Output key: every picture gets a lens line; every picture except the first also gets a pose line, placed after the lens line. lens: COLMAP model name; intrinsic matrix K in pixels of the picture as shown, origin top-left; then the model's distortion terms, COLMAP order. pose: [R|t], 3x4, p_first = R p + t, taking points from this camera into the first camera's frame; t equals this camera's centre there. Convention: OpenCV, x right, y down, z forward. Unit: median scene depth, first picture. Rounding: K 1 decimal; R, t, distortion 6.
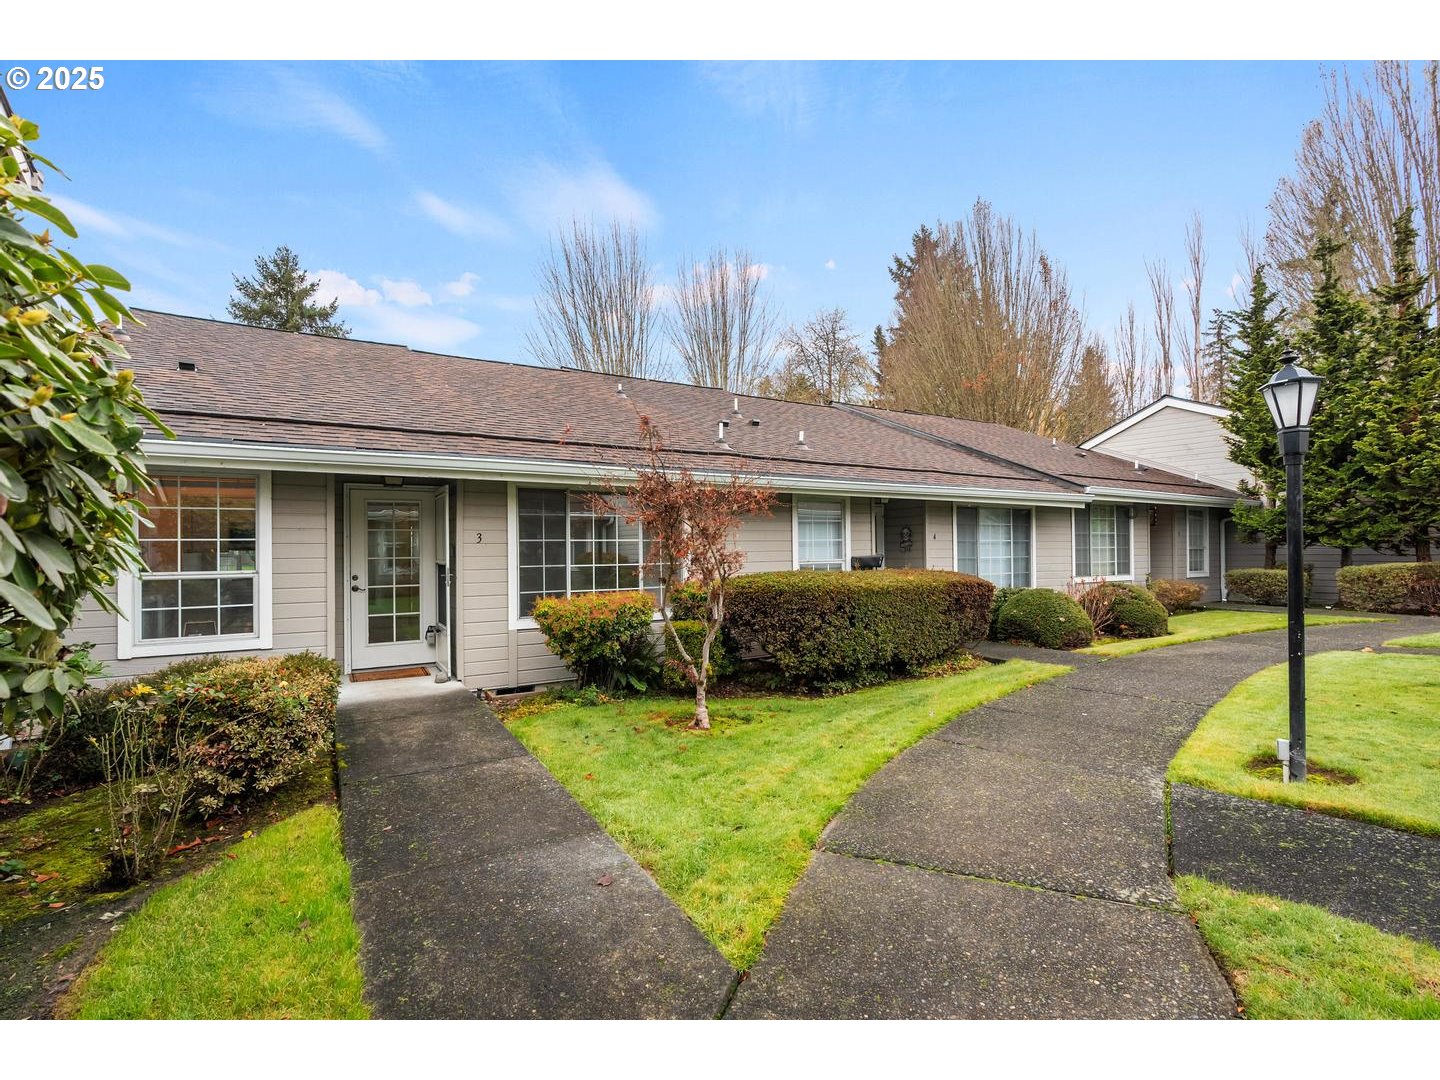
lens RADIAL K [[669.4, 0, 720.0], [0, 669.4, 540.0], [0, 0, 1]] dist [-0.002719, 0.001526]
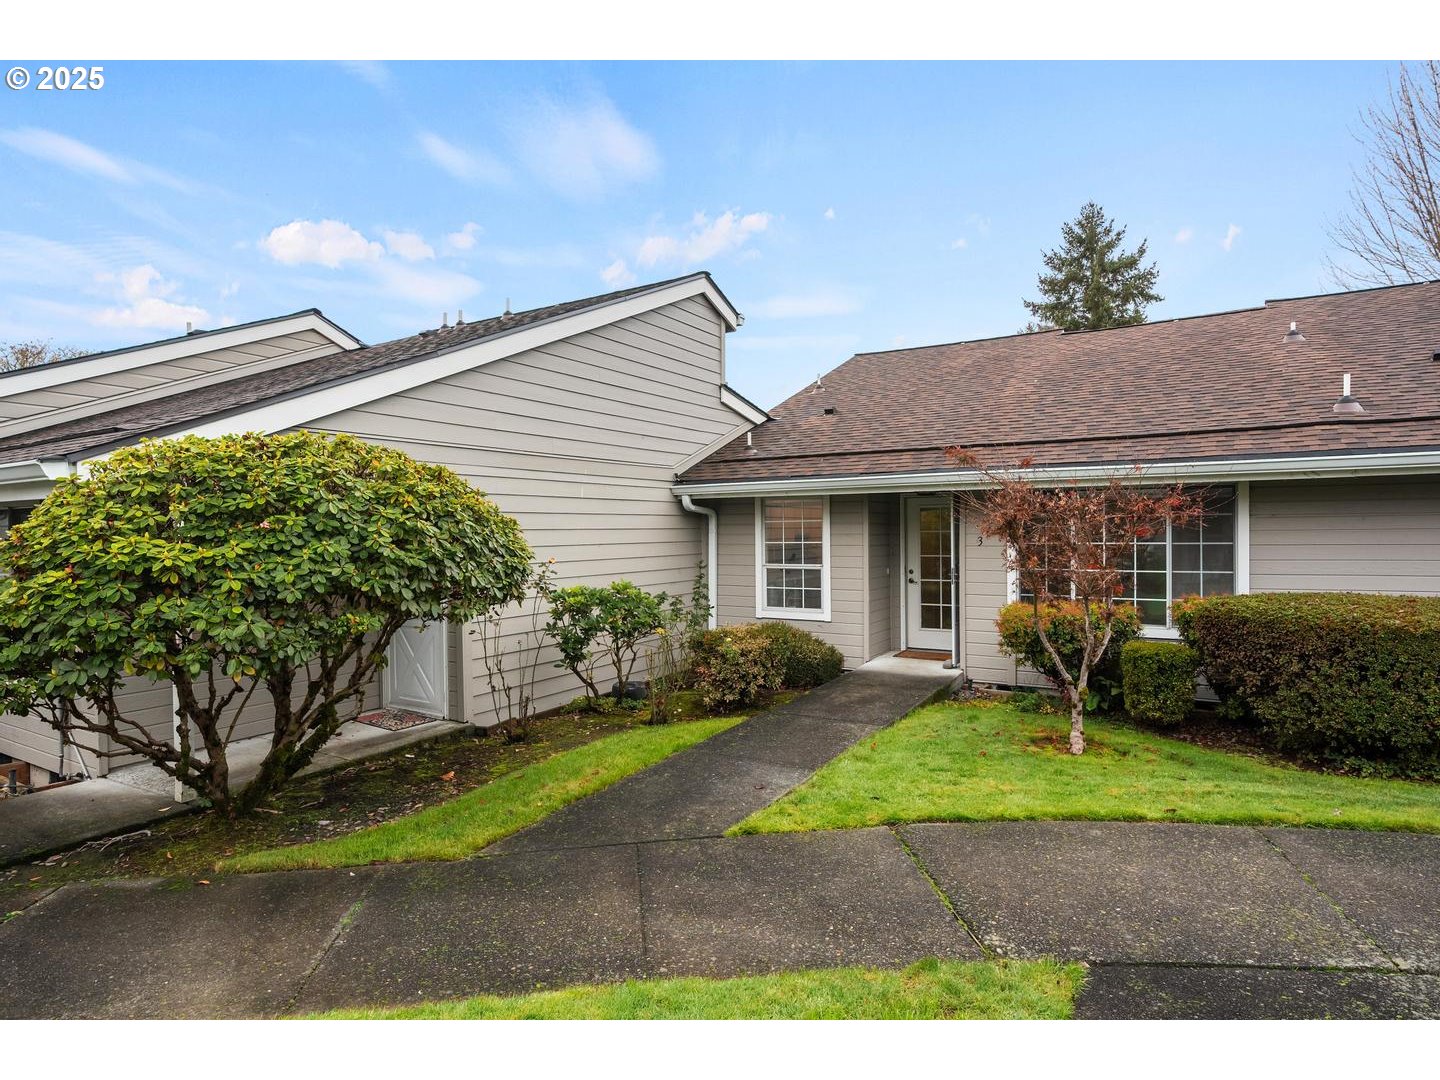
lens RADIAL K [[799.5, 0, 720.0], [0, 799.5, 540.0], [0, 0, 1]] dist [0.007858, 0.000336]
pose [[0.468104, 0.016613, -0.883517, 0.598581], [0.018708, 0.999413, 0.028704, -0.051138], [0.883475, -0.029965, 0.467518, 0.025733]]
